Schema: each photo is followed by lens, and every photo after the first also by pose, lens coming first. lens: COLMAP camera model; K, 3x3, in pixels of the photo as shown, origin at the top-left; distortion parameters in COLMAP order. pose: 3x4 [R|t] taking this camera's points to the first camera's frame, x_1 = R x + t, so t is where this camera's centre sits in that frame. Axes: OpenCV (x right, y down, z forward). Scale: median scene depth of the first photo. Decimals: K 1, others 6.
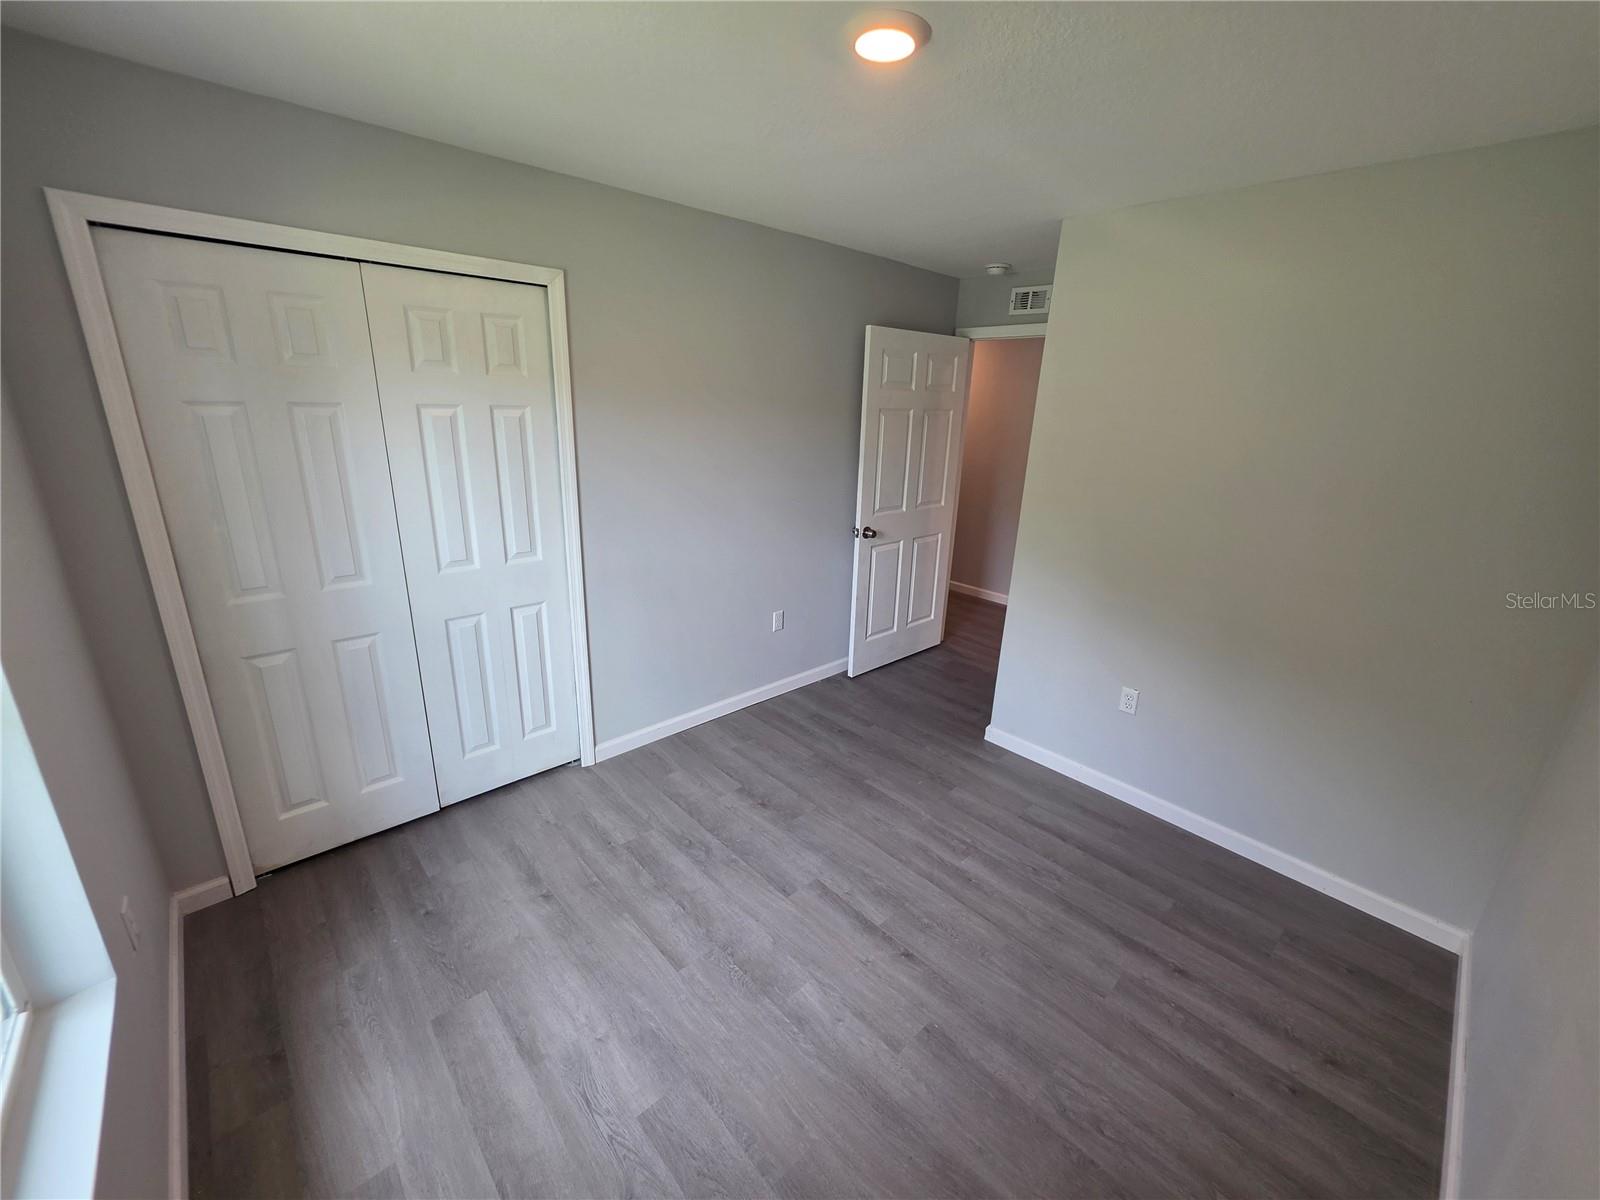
lens RADIAL K [[646.0, 0, 800.0], [0, 646.0, 600.0], [0, 0, 1]] dist [-0.000611, -0.000188]
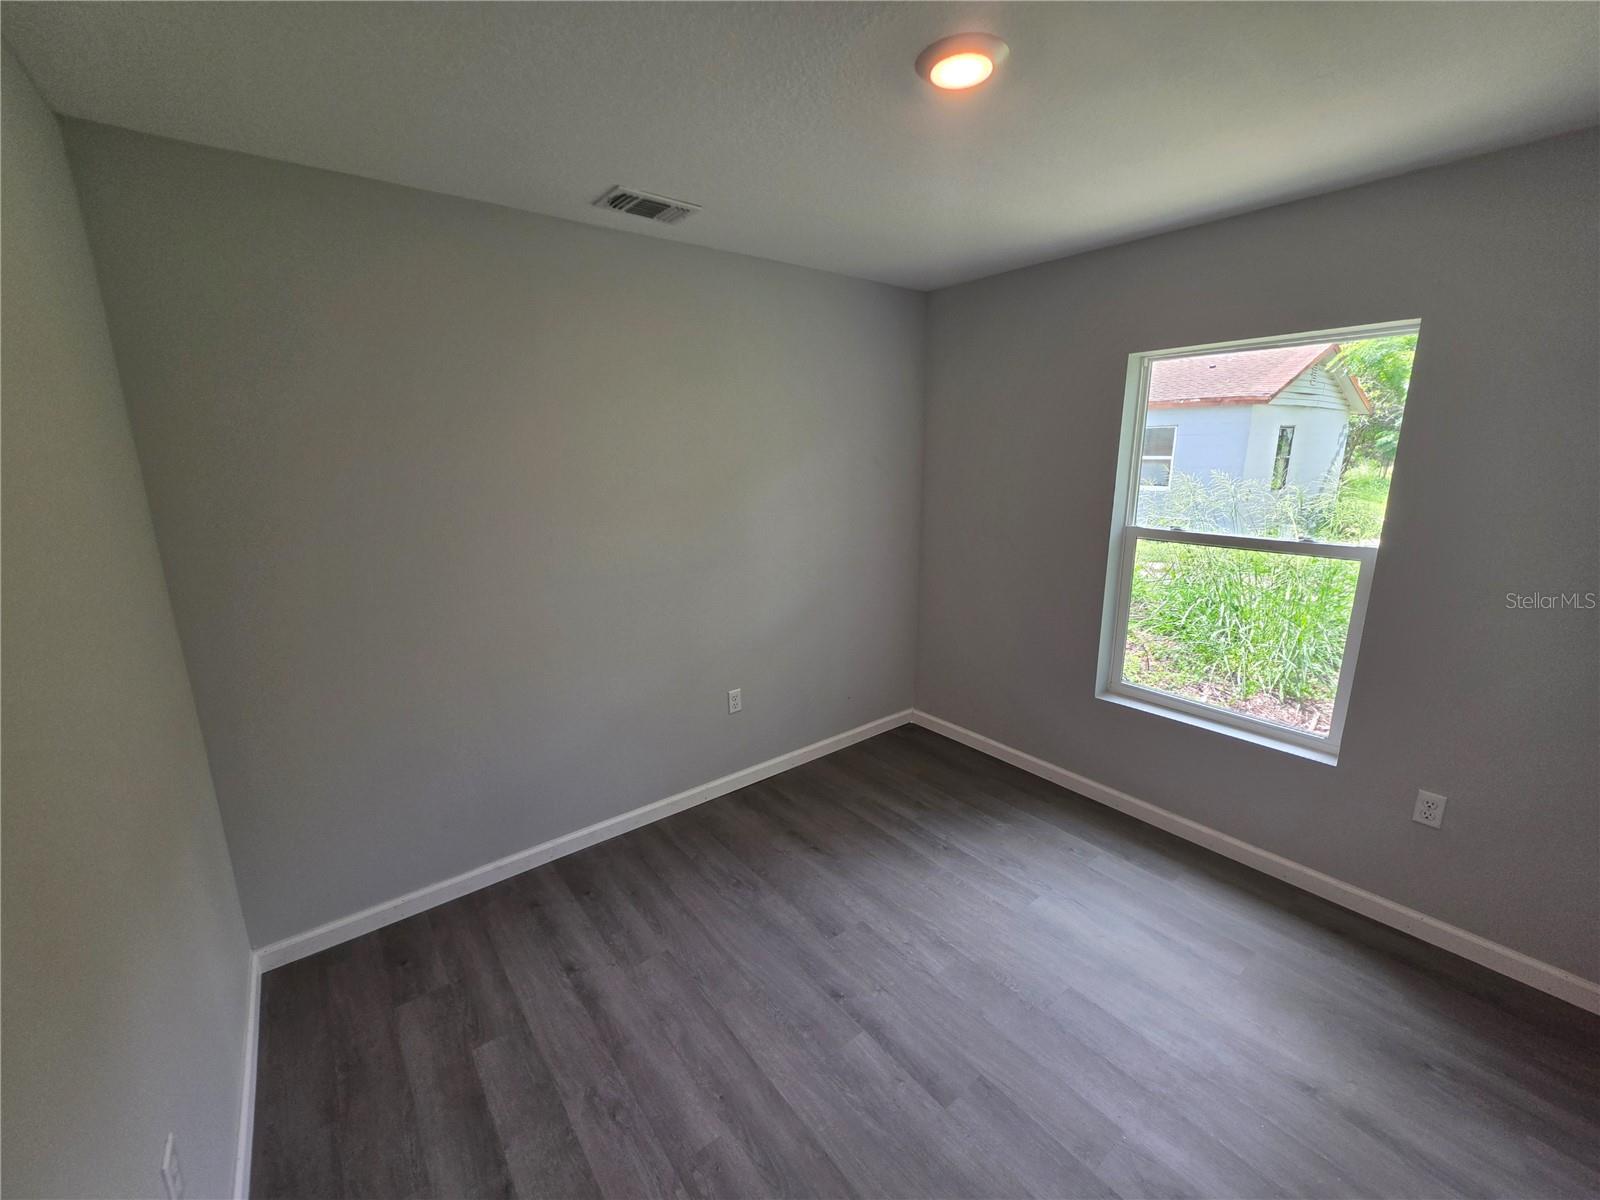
lens RADIAL K [[646.0, 0, 800.0], [0, 646.0, 600.0], [0, 0, 1]] dist [-0.000611, -0.000188]
pose [[-0.996384, -0.046506, 0.071104, 0.180611], [-0.003329, 0.857616, 0.514279, -0.447255], [-0.084897, 0.512183, -0.854670, 1.528416]]
